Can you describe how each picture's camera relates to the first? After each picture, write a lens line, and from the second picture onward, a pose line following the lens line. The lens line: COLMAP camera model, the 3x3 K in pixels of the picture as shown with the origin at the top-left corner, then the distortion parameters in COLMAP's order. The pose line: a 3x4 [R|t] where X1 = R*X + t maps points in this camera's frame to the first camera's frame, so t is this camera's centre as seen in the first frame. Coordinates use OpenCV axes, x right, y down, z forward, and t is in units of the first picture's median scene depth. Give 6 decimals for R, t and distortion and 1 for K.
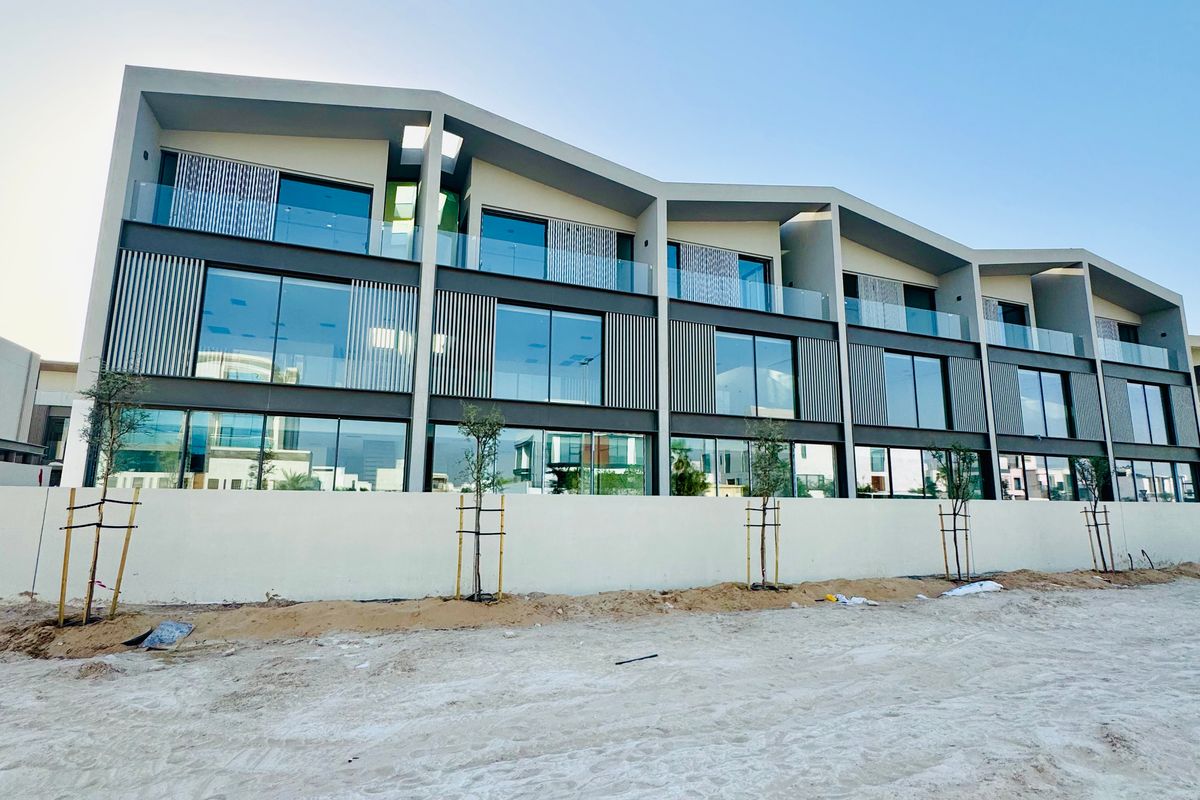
lens RADIAL K [[623.8, 0, 600.7], [0, 623.8, 398.2], [0, 0, 1]] dist [-0.002357, -0.000556]
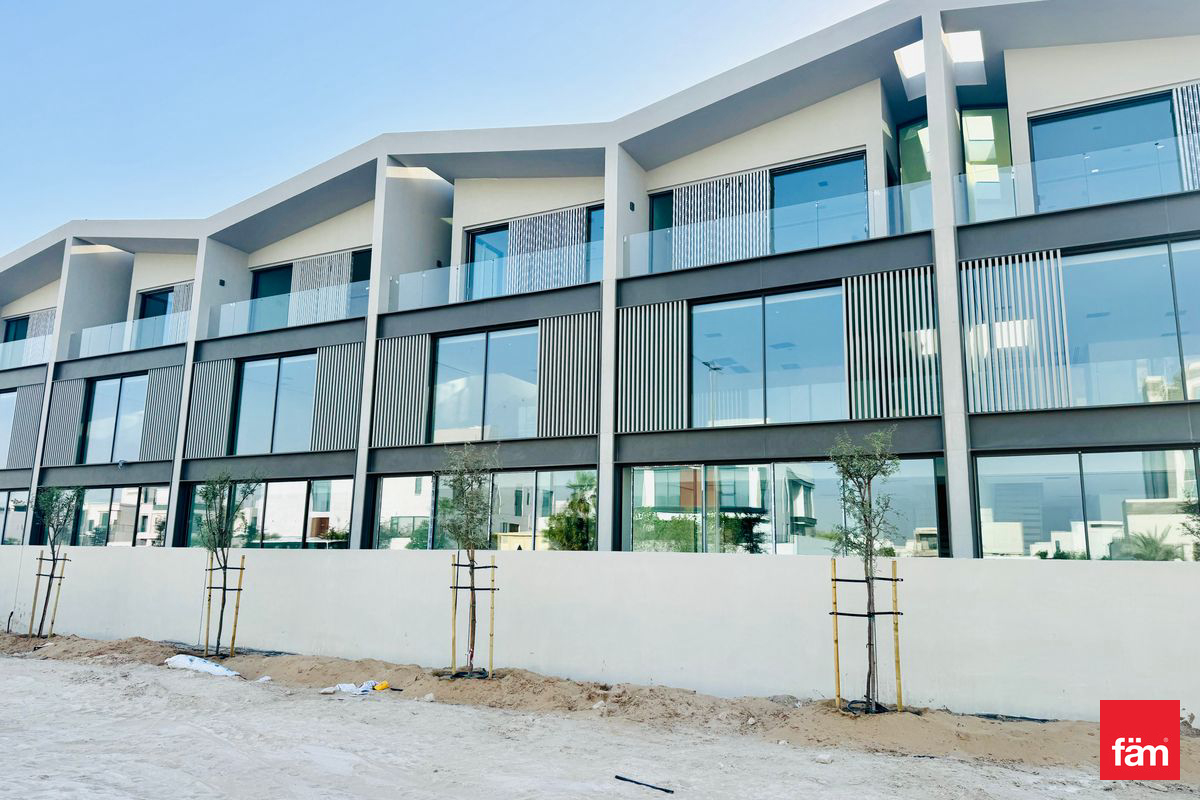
lens RADIAL K [[850.7, 0, 601.9], [0, 850.7, 402.1], [0, 0, 1]] dist [0.191566, -0.396770]
pose [[0.654127, -0.136843, -0.743904, 0.689805], [0.114131, 0.990095, -0.081773, 0.051976], [0.747725, -0.031413, 0.663265, 0.266664]]
